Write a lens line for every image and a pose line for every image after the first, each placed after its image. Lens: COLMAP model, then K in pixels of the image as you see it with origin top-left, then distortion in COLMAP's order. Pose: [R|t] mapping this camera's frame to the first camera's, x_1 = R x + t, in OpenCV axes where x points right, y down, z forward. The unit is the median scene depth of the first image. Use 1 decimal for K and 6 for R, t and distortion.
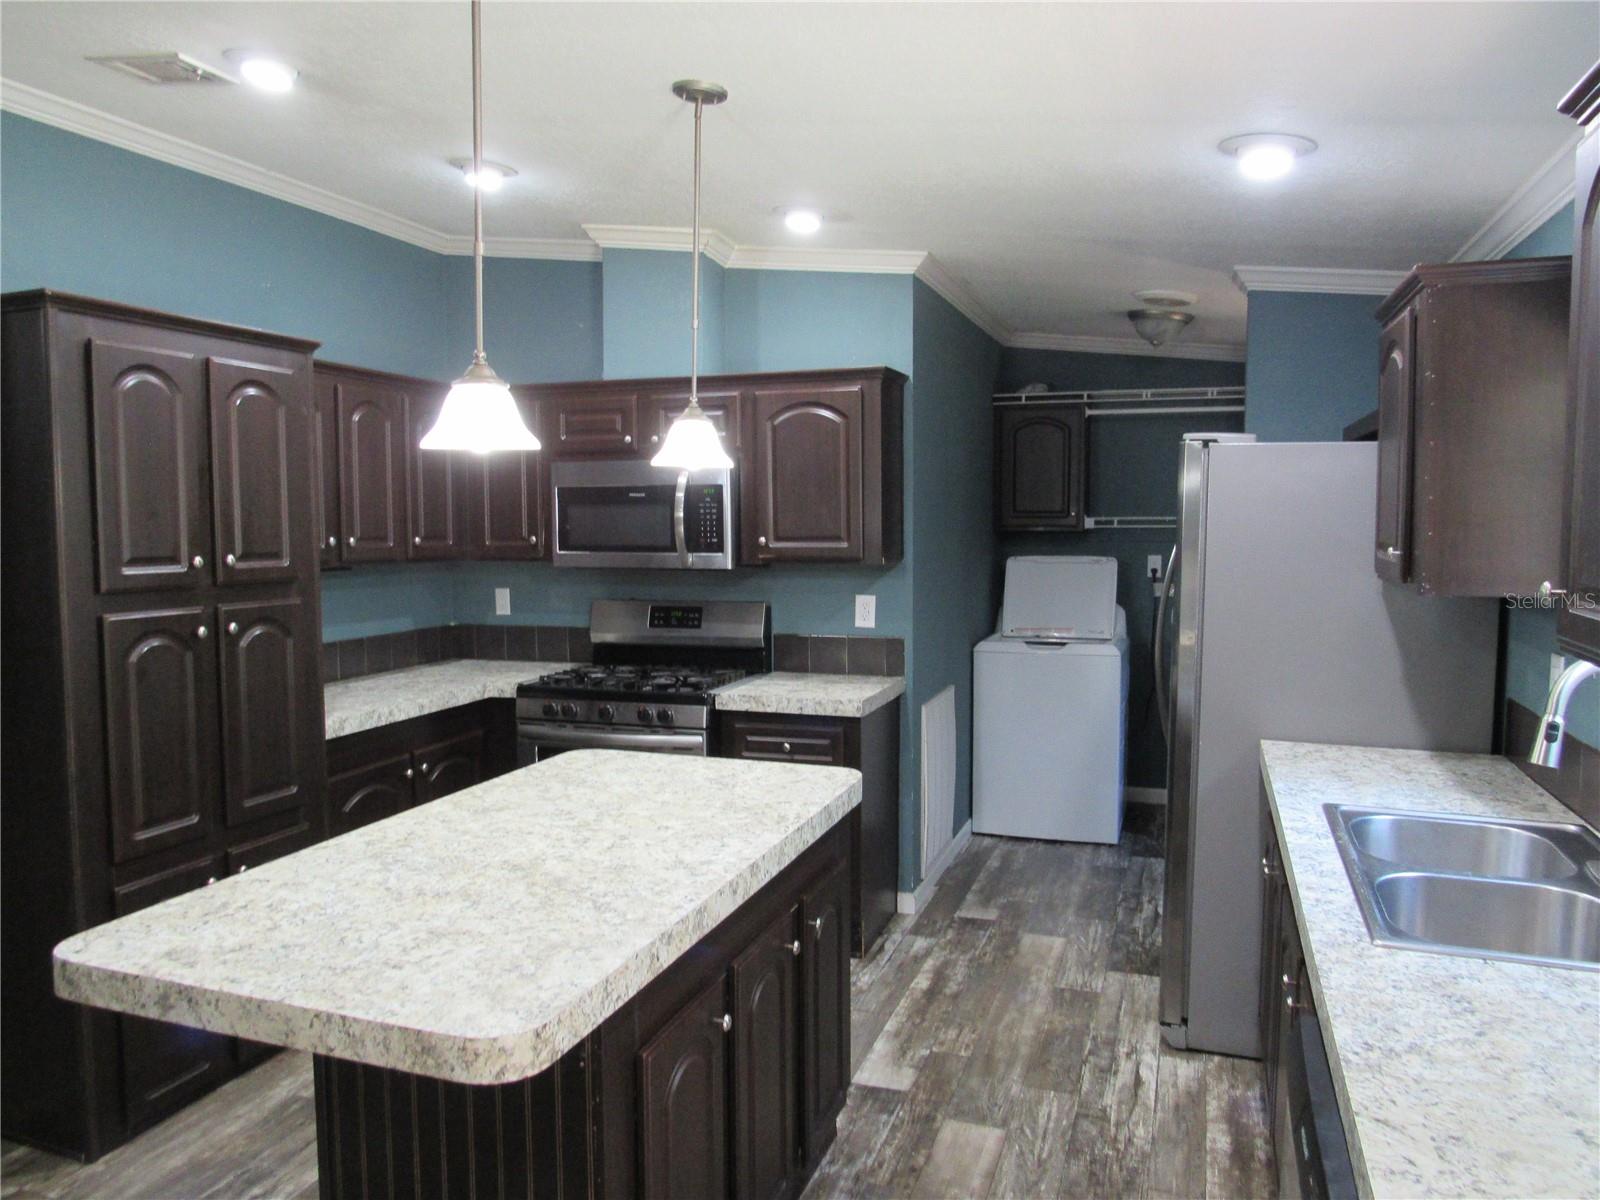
lens RADIAL K [[1128.4, 0, 800.0], [0, 1128.4, 600.0], [0, 0, 1]] dist [-0.026405, 0.008199]
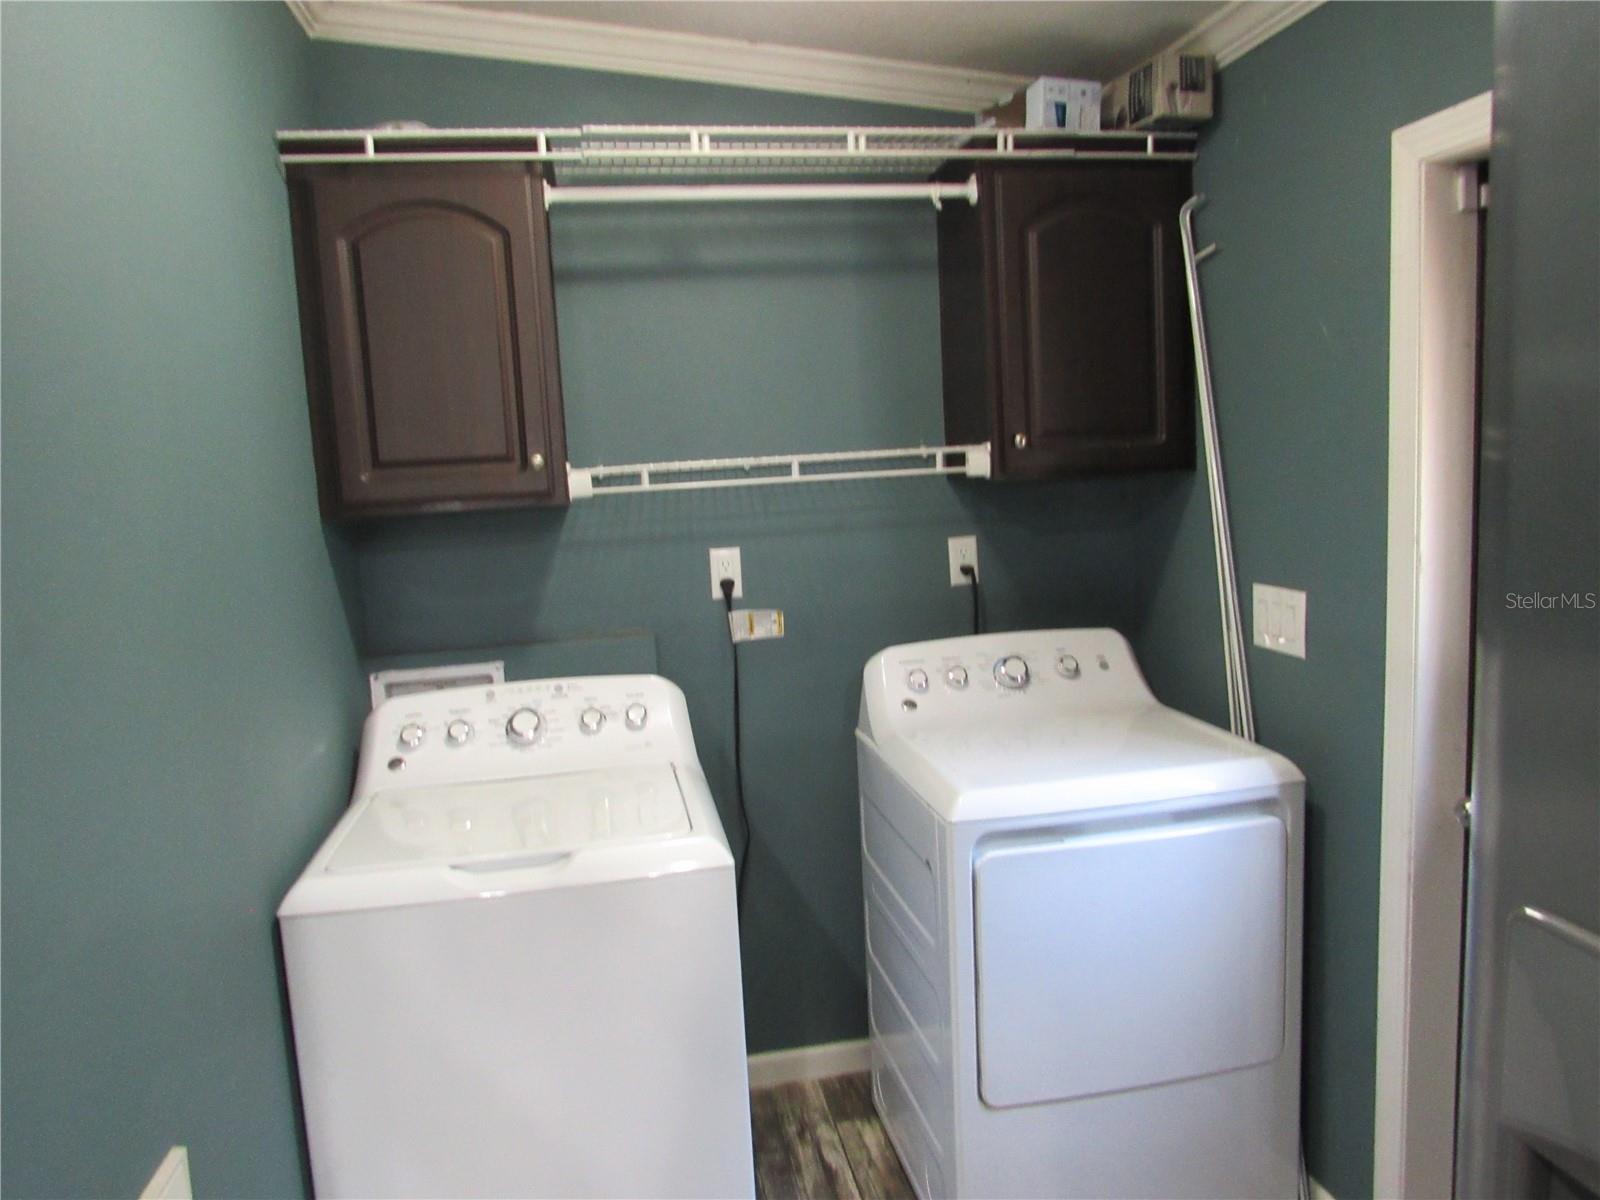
lens RADIAL K [[1123.6, 0, 800.5], [0, 1123.6, 604.2], [0, 0, 1]] dist [-0.023832, 0.003687]
pose [[0.864209, -0.105839, 0.491874, 0.200977], [0.087188, 0.994337, 0.060769, -0.068760], [-0.495520, -0.009631, 0.868543, 0.984851]]
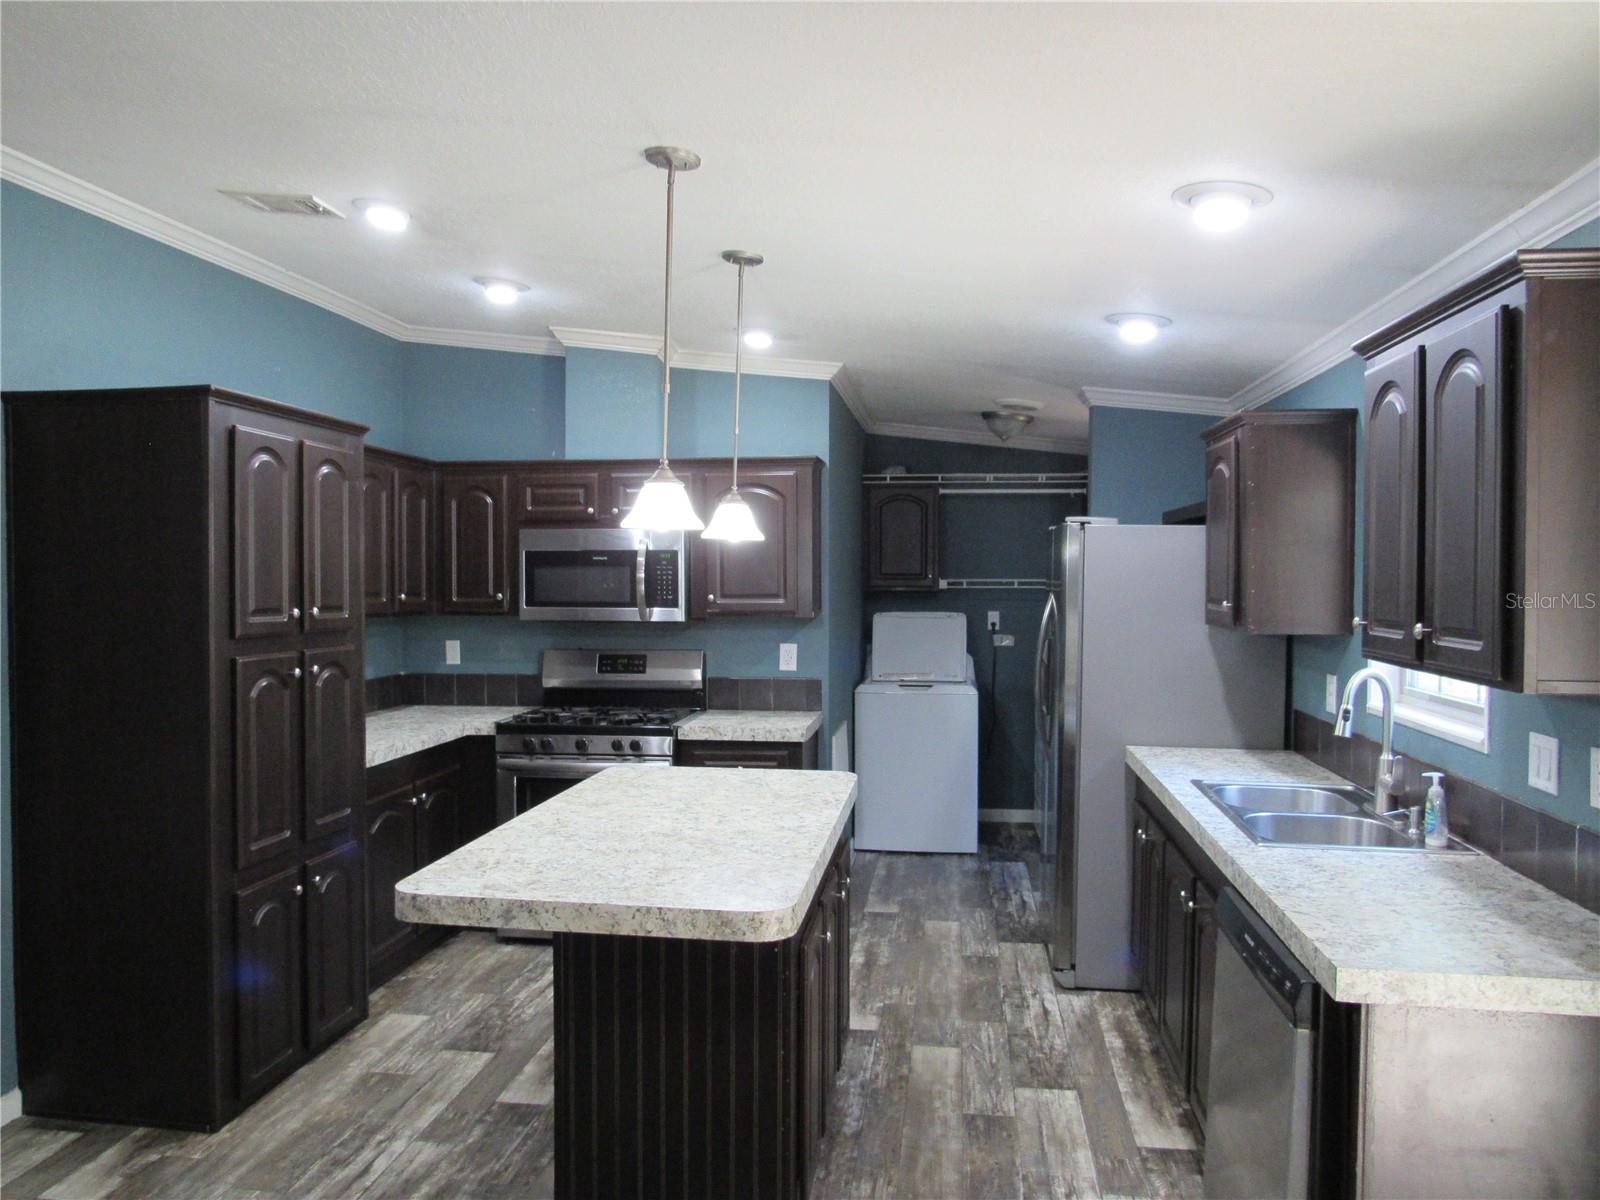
lens RADIAL K [[1123.6, 0, 800.5], [0, 1123.6, 604.2], [0, 0, 1]] dist [-0.023832, 0.003687]
pose [[0.980036, 0.000822, 0.198820, -0.197995], [0.009193, 0.998735, -0.049441, 0.015559], [-0.198610, 0.050282, 0.978788, -0.200861]]
